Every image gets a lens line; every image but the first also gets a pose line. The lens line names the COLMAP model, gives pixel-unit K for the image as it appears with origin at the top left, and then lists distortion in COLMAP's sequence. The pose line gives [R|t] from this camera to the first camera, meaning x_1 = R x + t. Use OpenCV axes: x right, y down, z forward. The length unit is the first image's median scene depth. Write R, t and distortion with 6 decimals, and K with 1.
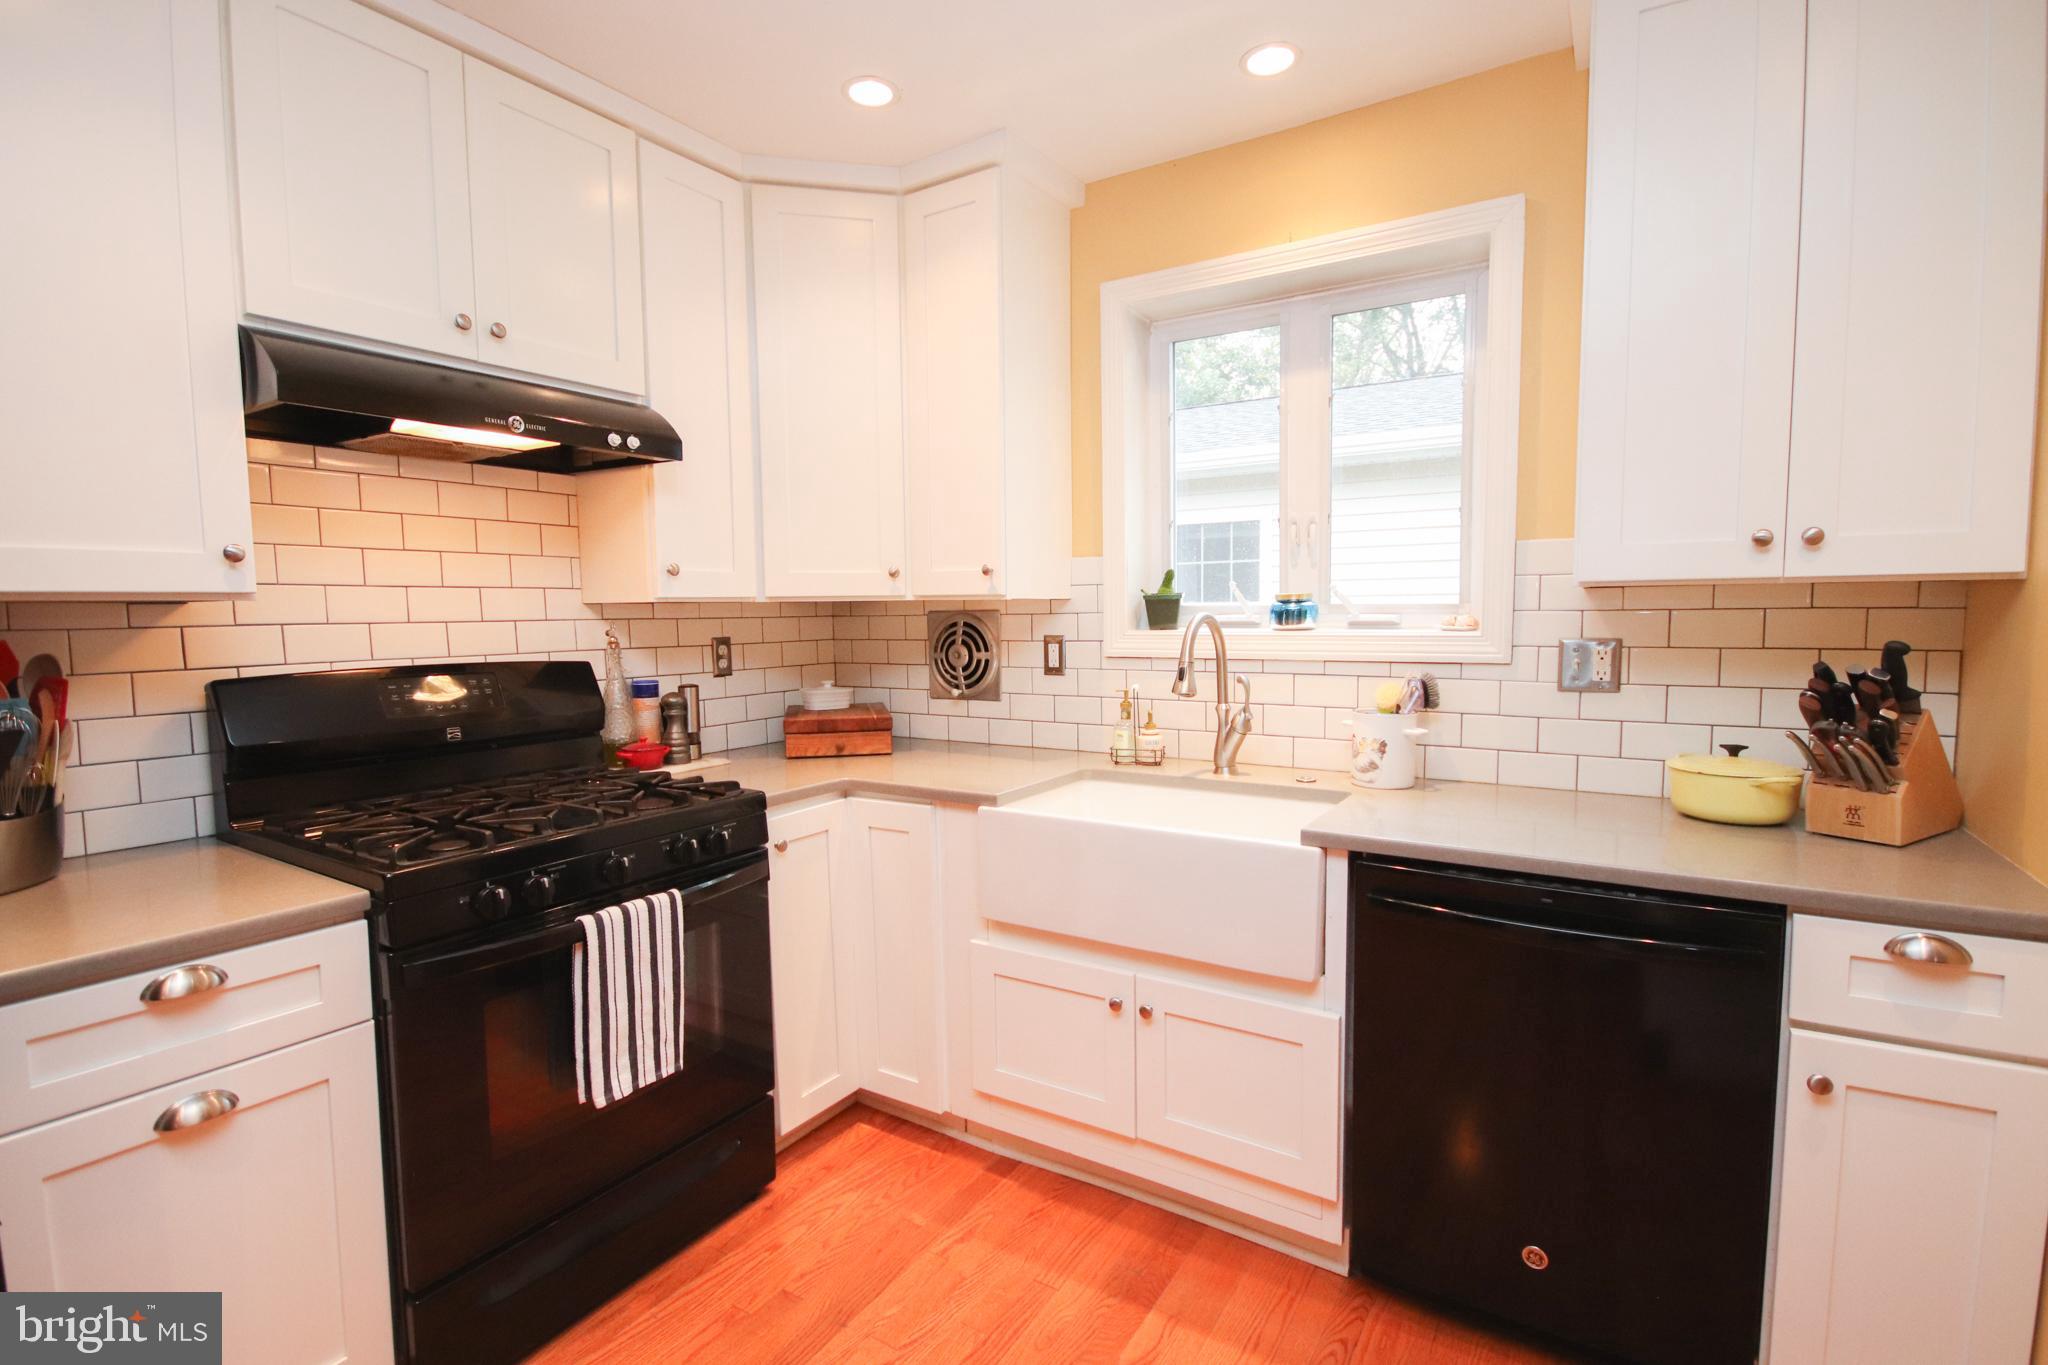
lens RADIAL K [[946.5, 0, 1024.0], [0, 946.5, 682.5], [0, 0, 1]] dist [-0.005488, 0.000055]
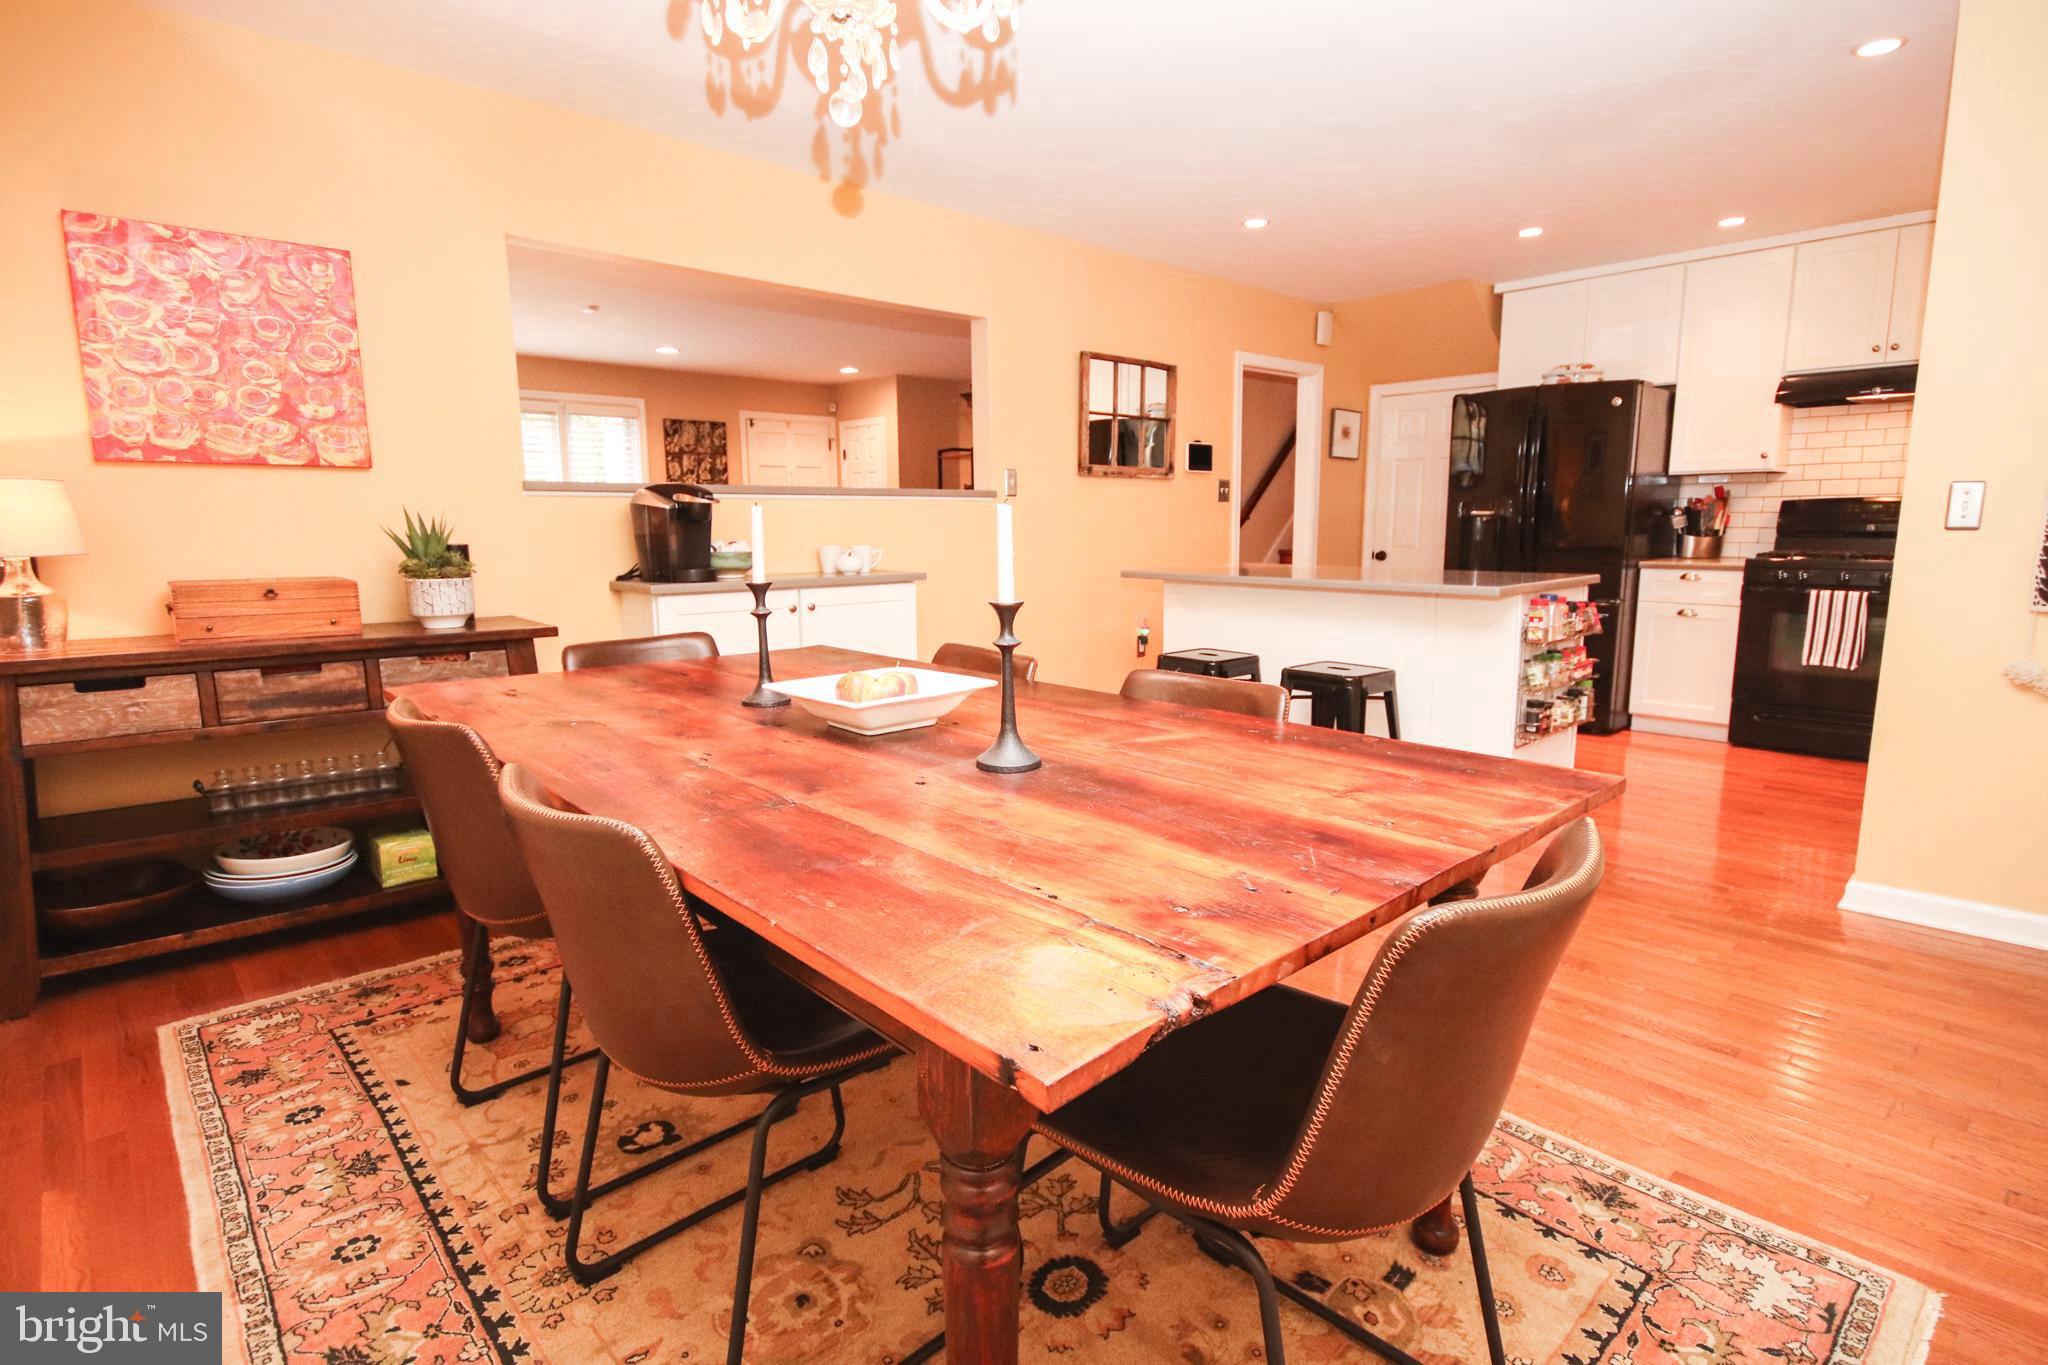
lens RADIAL K [[990.5, 0, 1034.2], [0, 990.5, 686.7], [0, 0, 1]] dist [-0.002782, 0.000452]
pose [[-0.258116, 0.191551, -0.946934, 1.940501], [-0.065713, 0.974397, 0.215019, 0.040233], [0.963877, 0.117725, -0.238920, -0.283719]]
